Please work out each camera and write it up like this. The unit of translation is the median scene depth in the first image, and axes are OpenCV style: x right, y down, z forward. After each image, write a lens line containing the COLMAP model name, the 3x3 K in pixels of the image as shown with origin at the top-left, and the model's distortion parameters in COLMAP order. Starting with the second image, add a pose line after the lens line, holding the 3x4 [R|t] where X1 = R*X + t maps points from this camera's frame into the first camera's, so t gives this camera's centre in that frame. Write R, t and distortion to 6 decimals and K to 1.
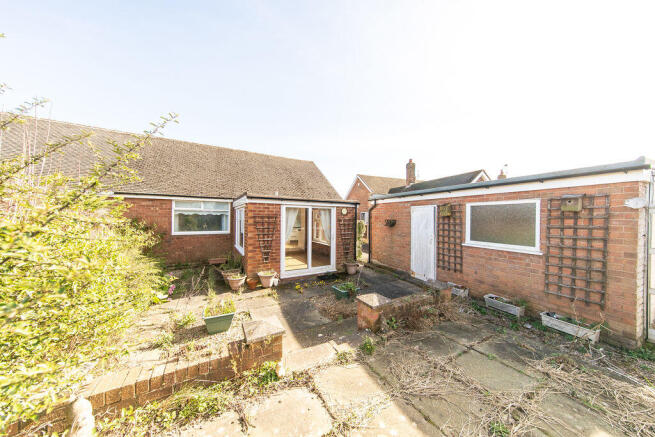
lens RADIAL K [[204.7, 0, 328.1], [0, 204.7, 216.8], [0, 0, 1]] dist [-0.000671, -0.000037]
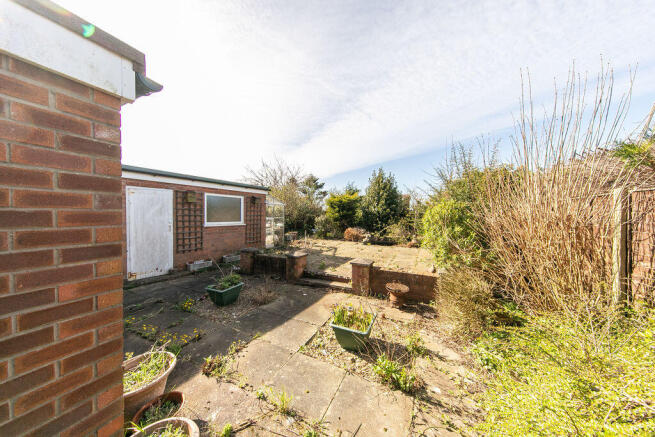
lens RADIAL K [[204.7, 0, 328.1], [0, 204.7, 216.8], [0, 0, 1]] dist [-0.000671, -0.000037]
pose [[-0.564002, -0.015348, 0.825631, -0.769280], [-0.011681, 0.999876, 0.010607, 0.056203], [-0.825691, -0.003662, -0.564111, 1.063326]]
